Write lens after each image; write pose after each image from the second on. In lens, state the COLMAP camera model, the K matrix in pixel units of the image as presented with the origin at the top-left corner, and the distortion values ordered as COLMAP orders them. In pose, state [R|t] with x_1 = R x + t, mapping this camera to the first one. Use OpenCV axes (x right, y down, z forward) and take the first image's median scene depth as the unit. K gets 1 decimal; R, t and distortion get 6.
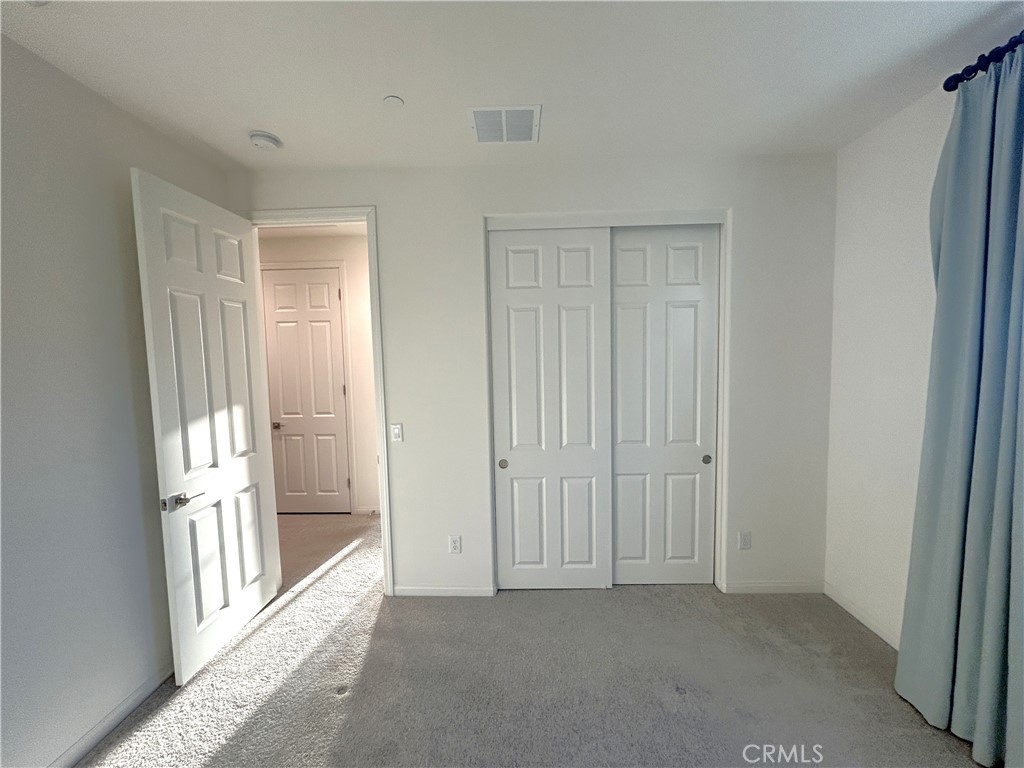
lens RADIAL K [[416.9, 0, 512.0], [0, 416.9, 384.0], [0, 0, 1]] dist [-0.000356, 0.000890]
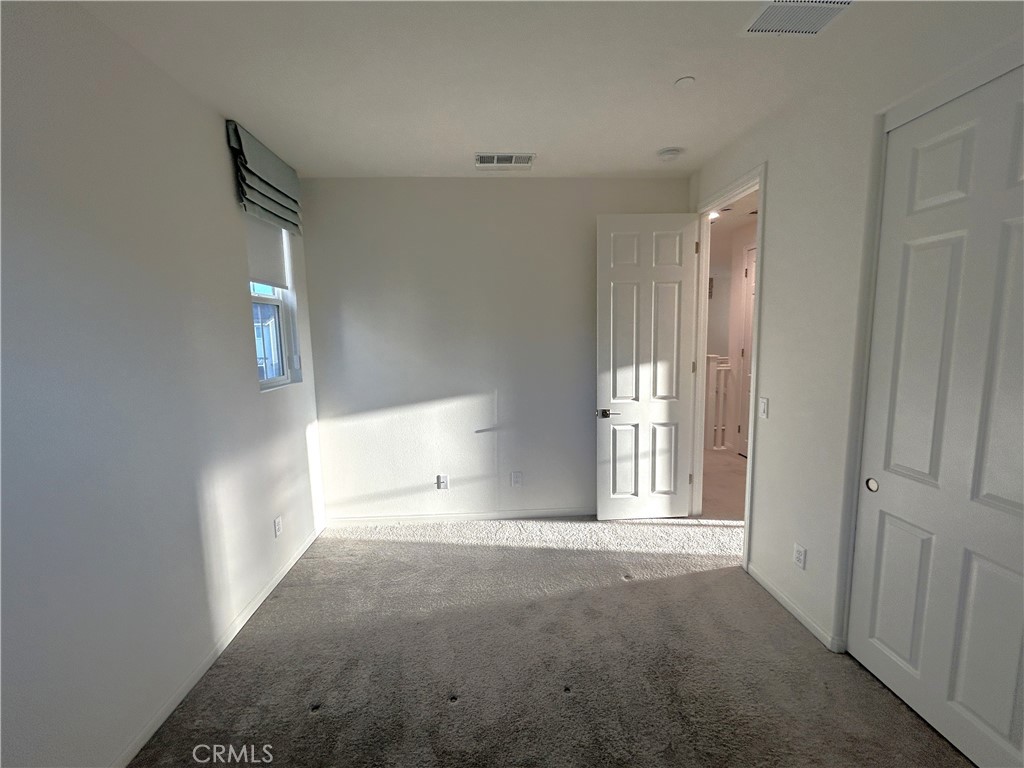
lens RADIAL K [[416.9, 0, 512.0], [0, 416.9, 384.0], [0, 0, 1]] dist [-0.000356, 0.000890]
pose [[0.085100, 0.143221, -0.986025, 0.618860], [-0.051284, 0.988933, 0.139217, -0.037520], [0.995052, 0.038720, 0.091503, 0.374989]]
